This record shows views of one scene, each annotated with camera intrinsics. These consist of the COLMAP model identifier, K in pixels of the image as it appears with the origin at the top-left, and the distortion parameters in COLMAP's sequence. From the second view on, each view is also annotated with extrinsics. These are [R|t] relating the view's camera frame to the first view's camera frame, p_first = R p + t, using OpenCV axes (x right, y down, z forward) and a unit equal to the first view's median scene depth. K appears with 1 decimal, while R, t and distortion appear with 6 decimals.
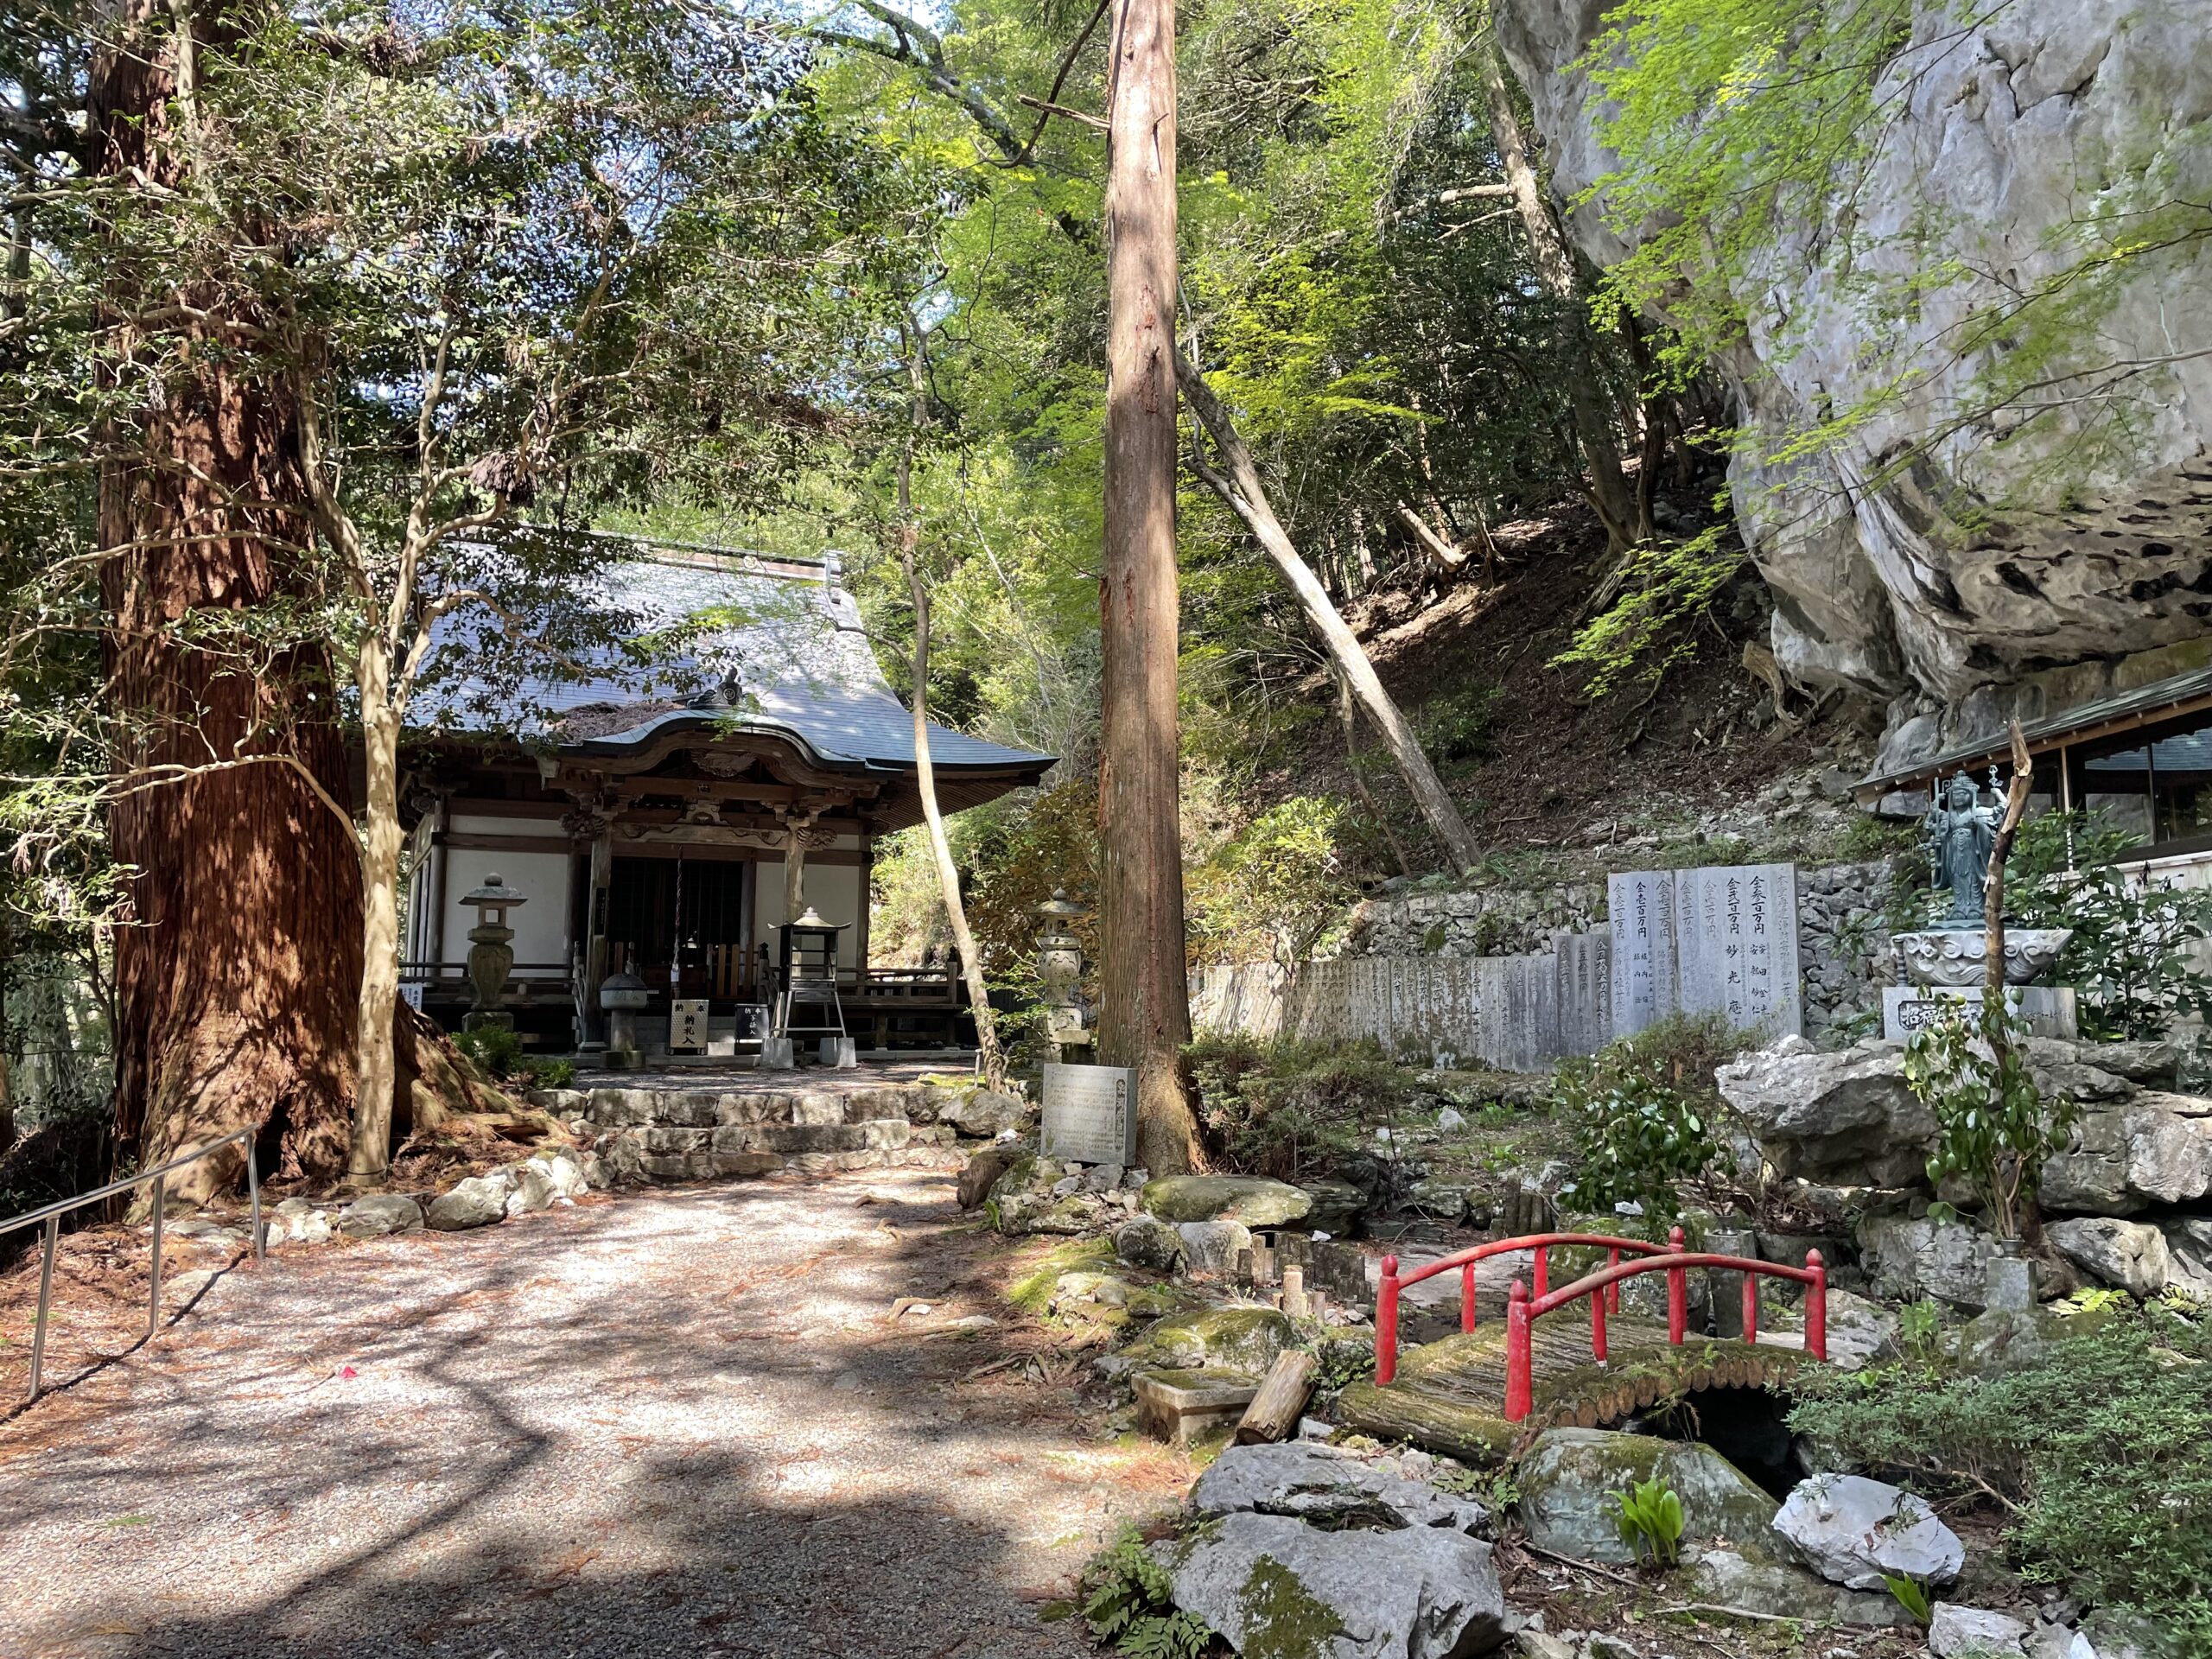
lens RADIAL K [[1724.9, 0, 1106.0], [0, 1724.9, 829.5], [0, 0, 1]] dist [0.105609, -0.134510]
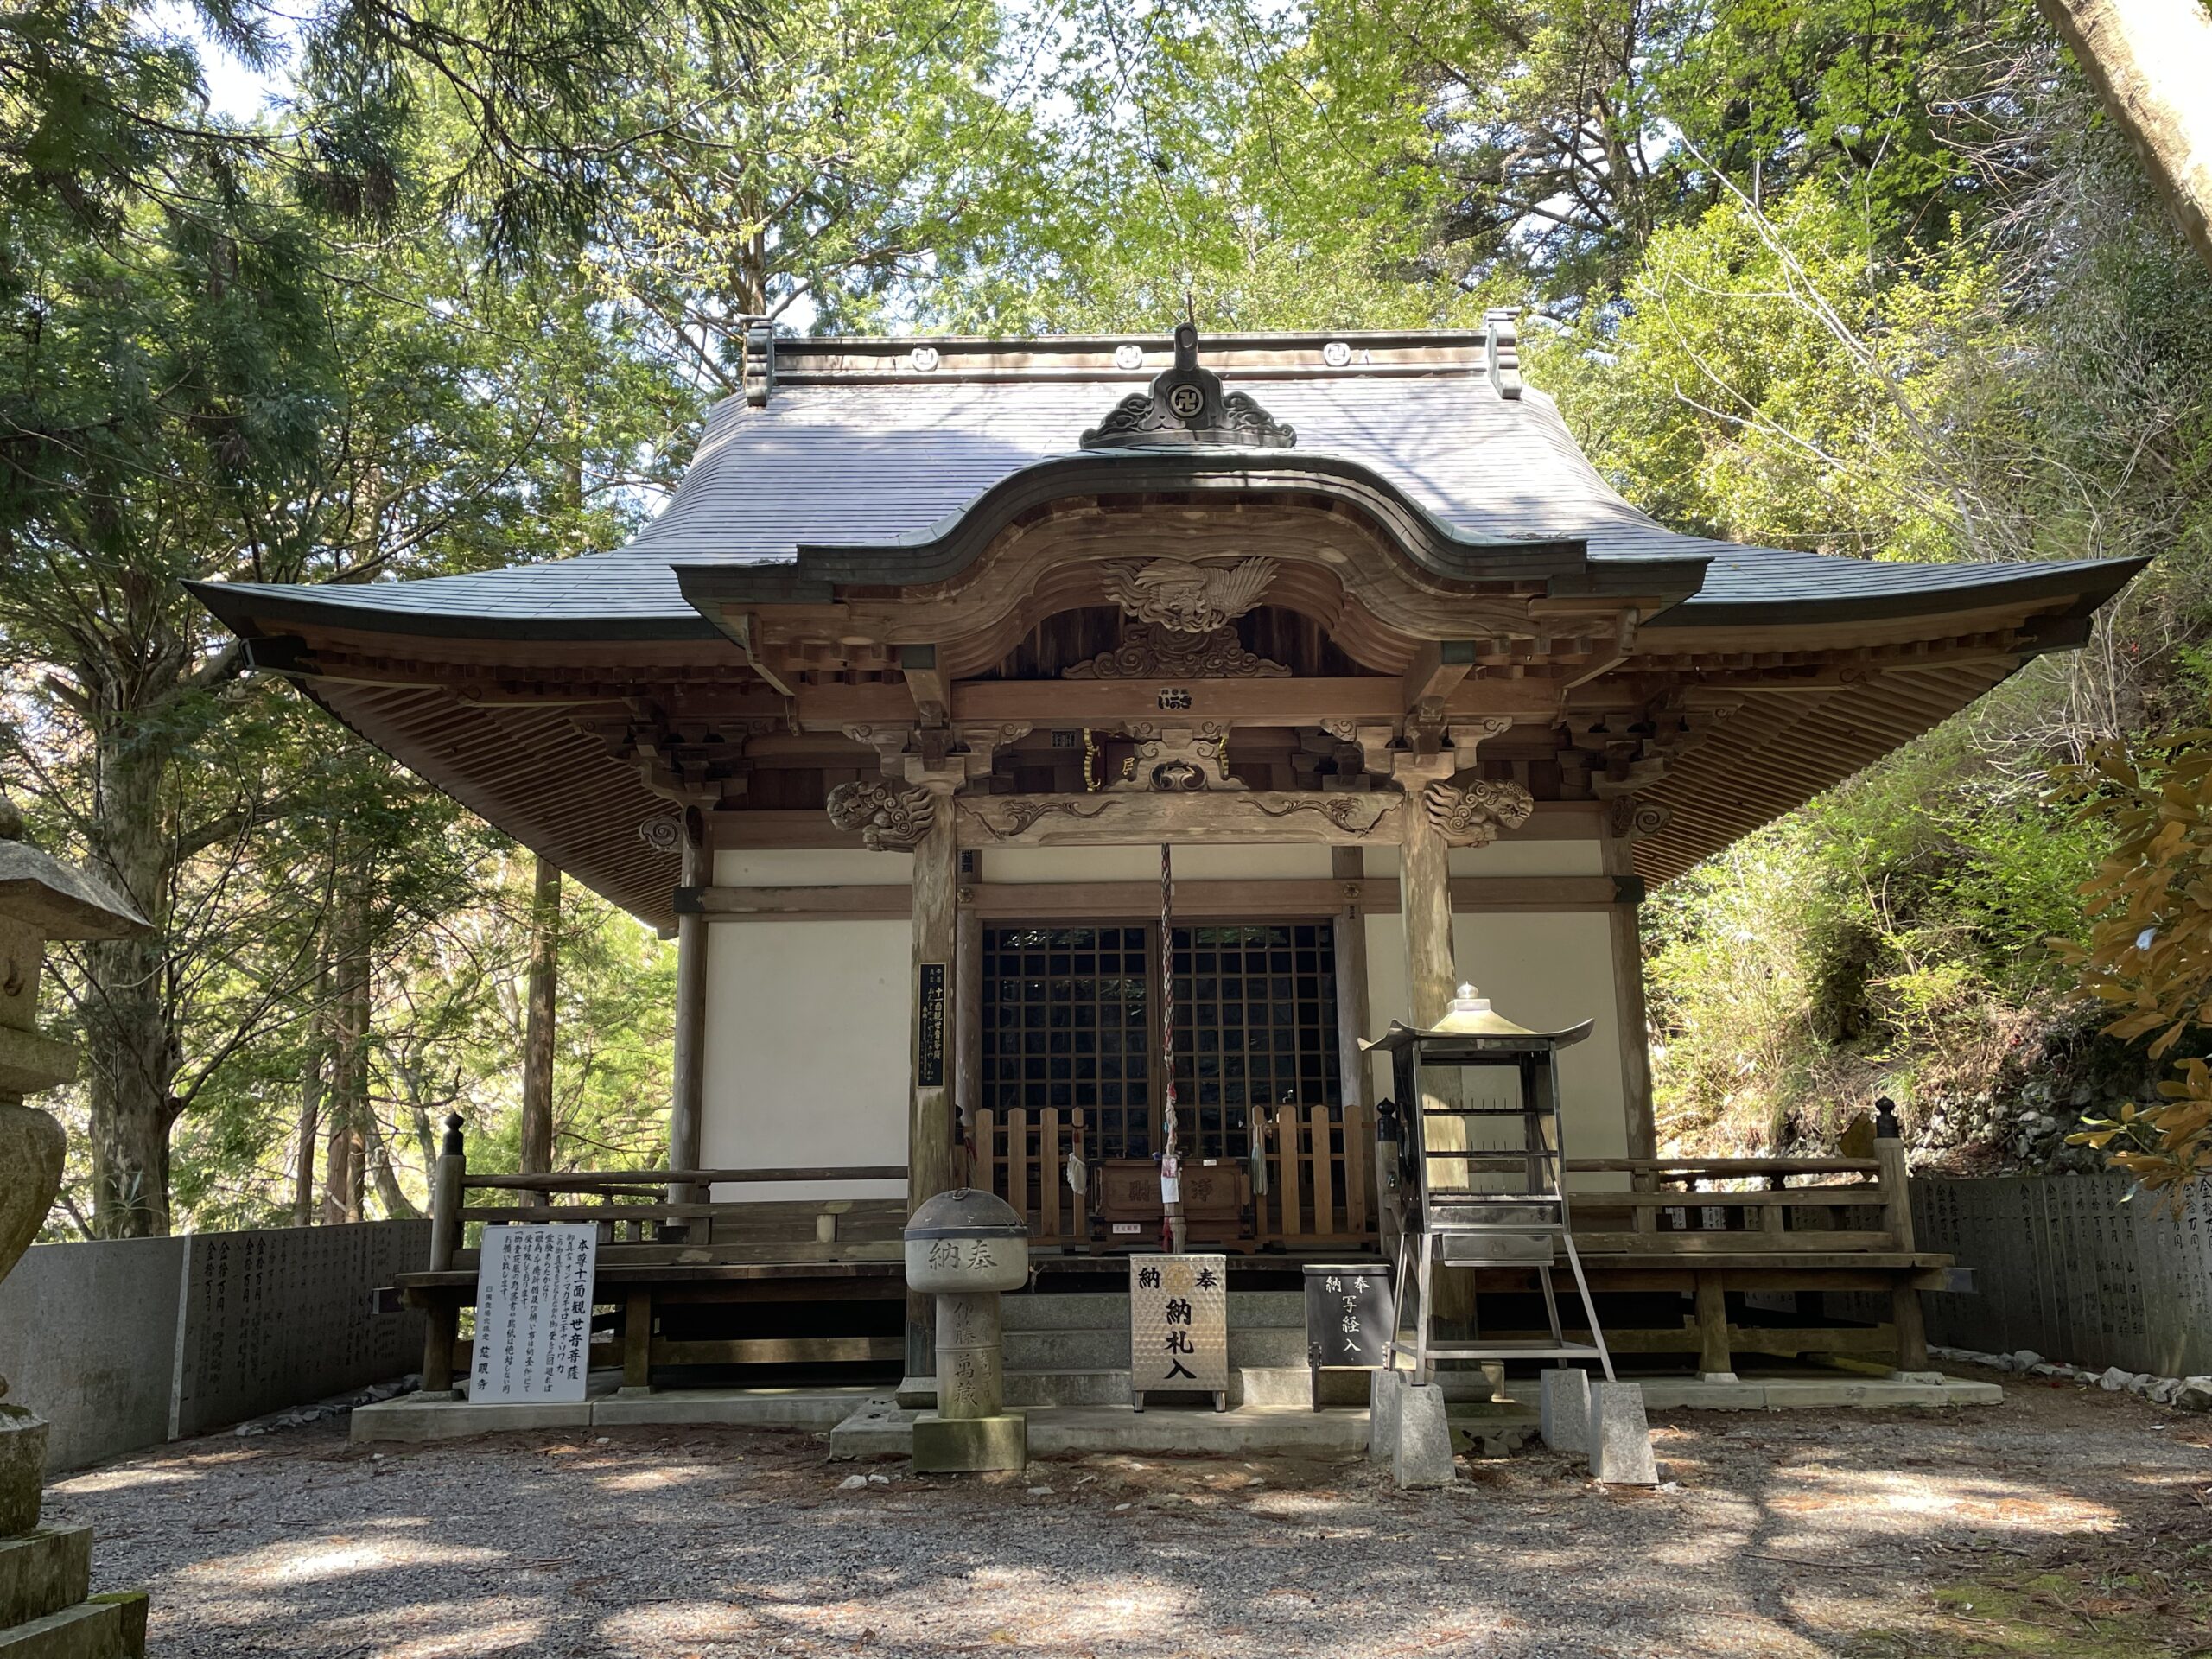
lens RADIAL K [[1751.6, 0, 1099.3], [0, 1751.6, 799.1], [0, 0, 1]] dist [0.080046, -0.000013]
pose [[0.906690, -0.113255, -0.406308, -0.122423], [0.062554, 0.988731, -0.136010, 0.070523], [0.417133, 0.097903, 0.903557, 0.876162]]
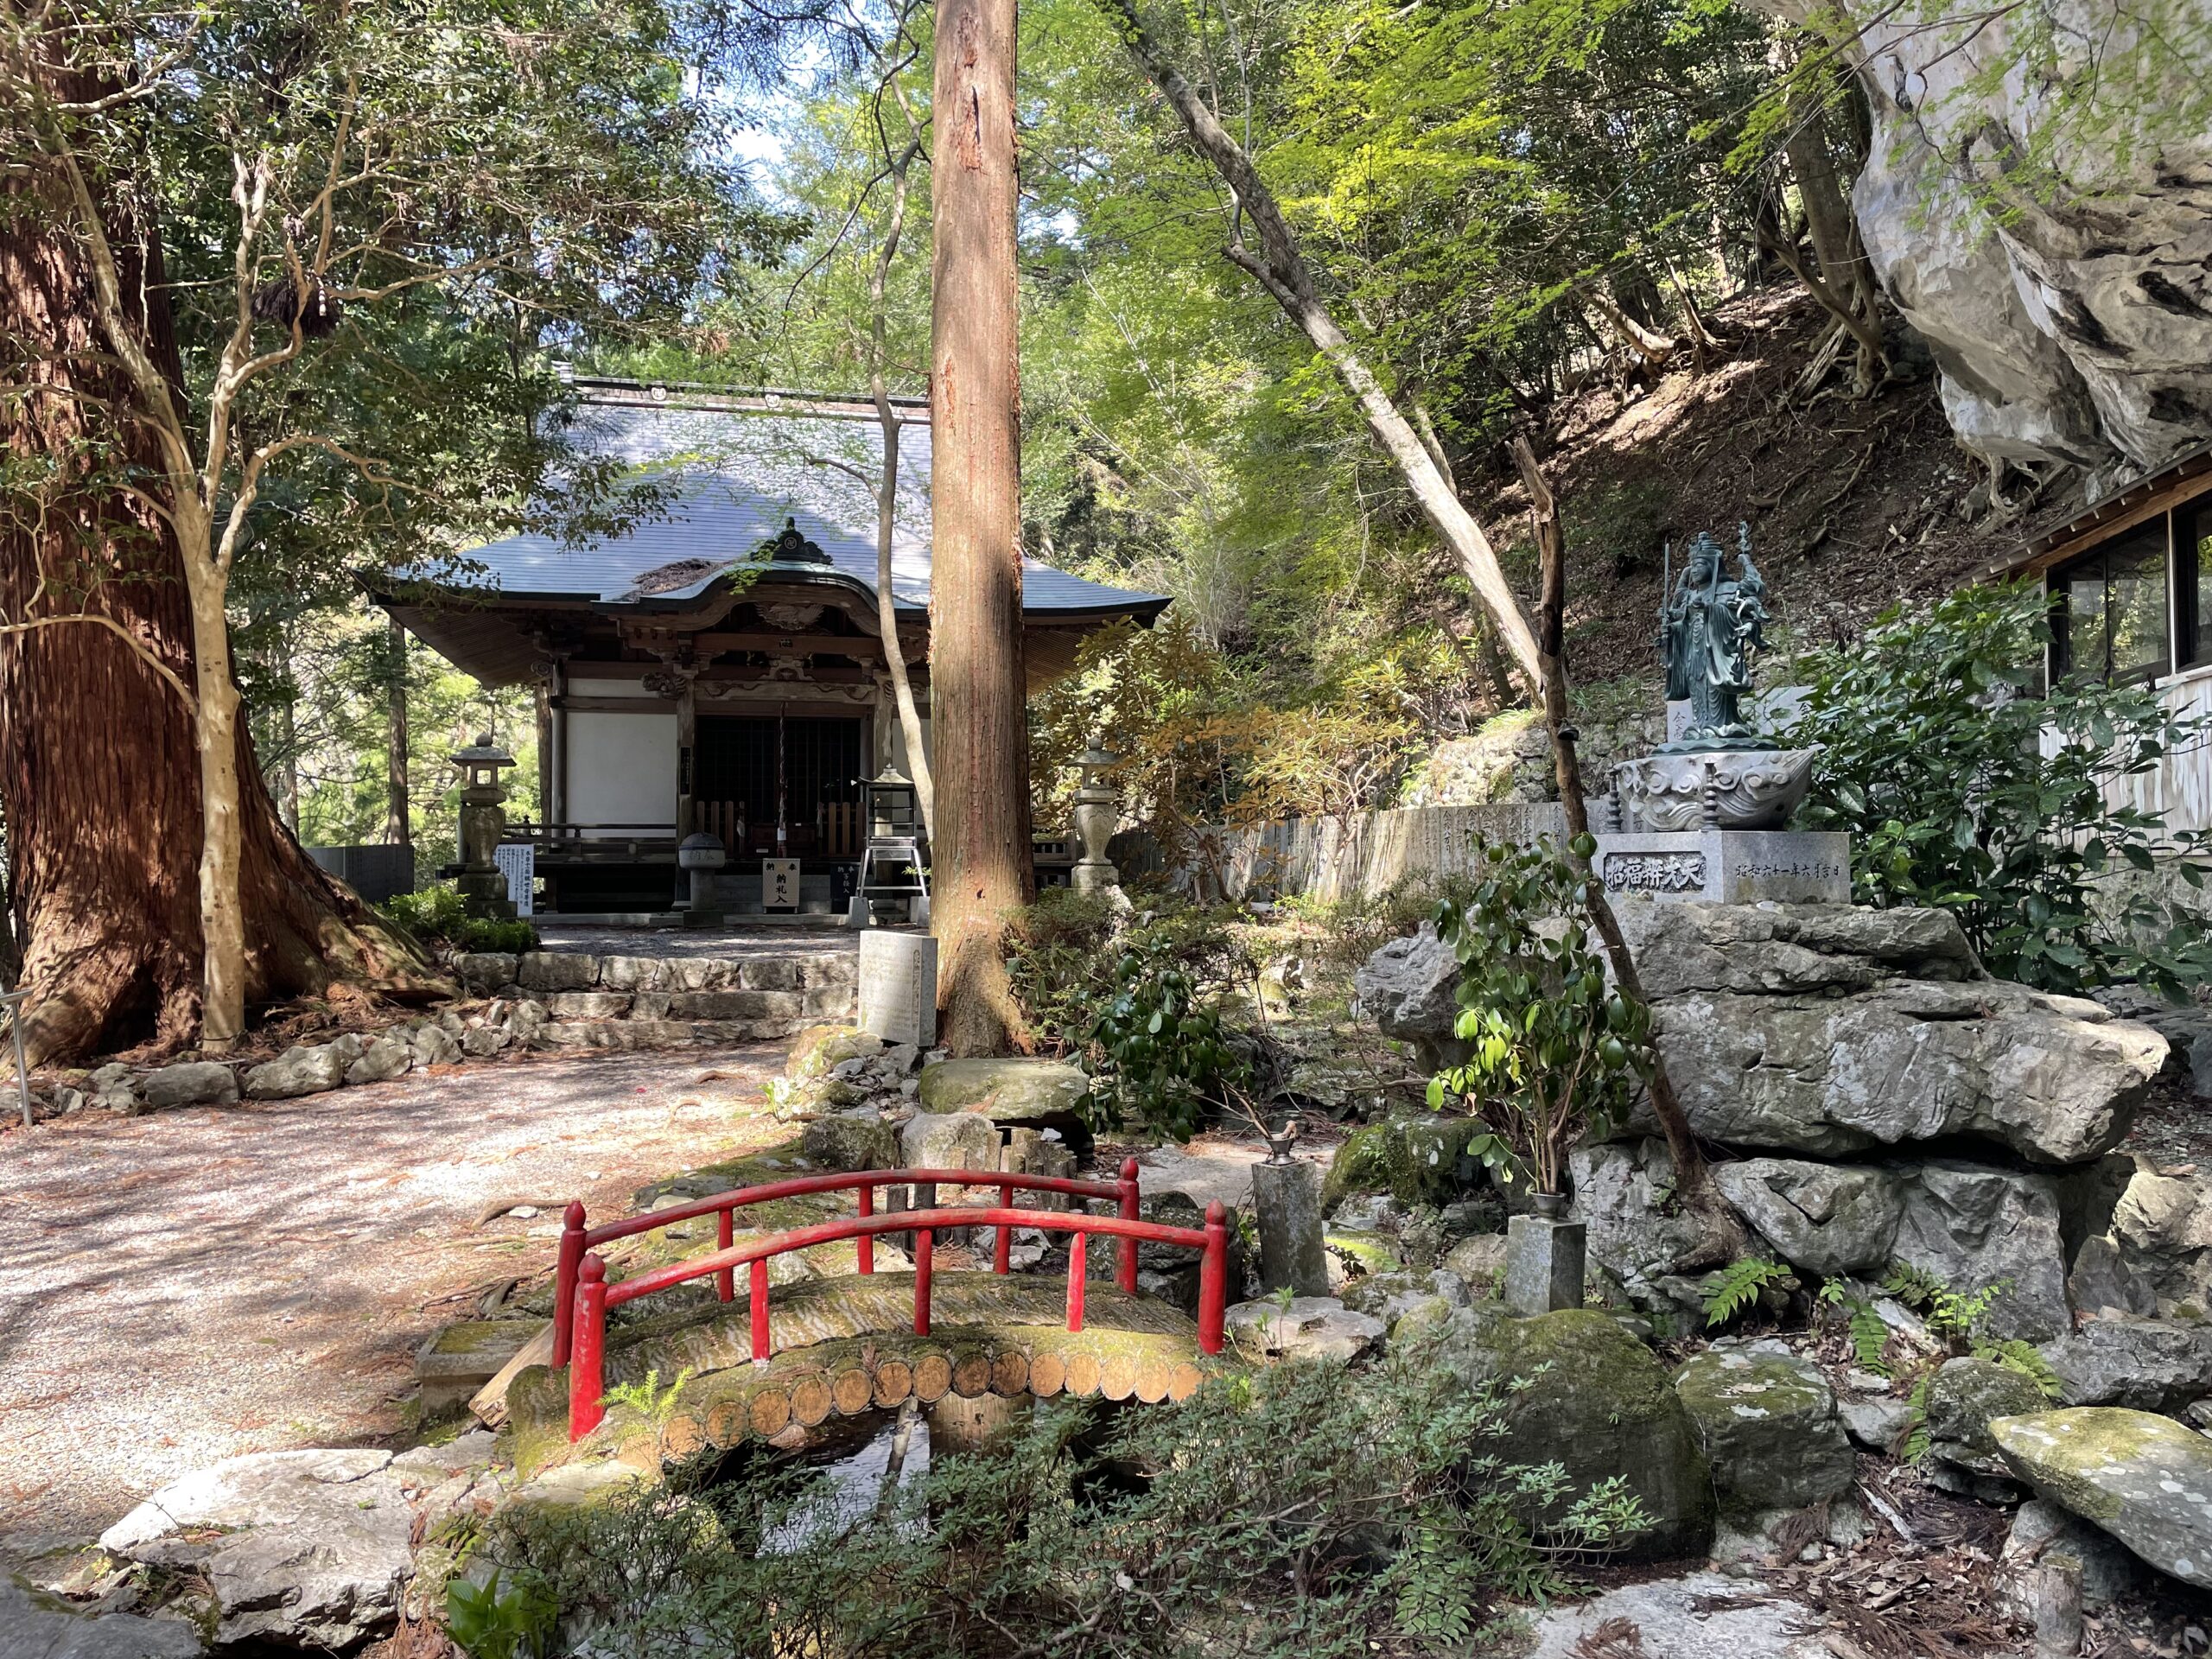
lens RADIAL K [[1700.2, 0, 1106.0], [0, 1700.2, 829.5], [0, 0, 1]] dist [0.103116, -0.123638]
pose [[0.974011, -0.012823, -0.226137, 0.219343], [0.031836, 0.996235, 0.080632, 0.012428], [0.224252, -0.085736, 0.970753, 0.135874]]
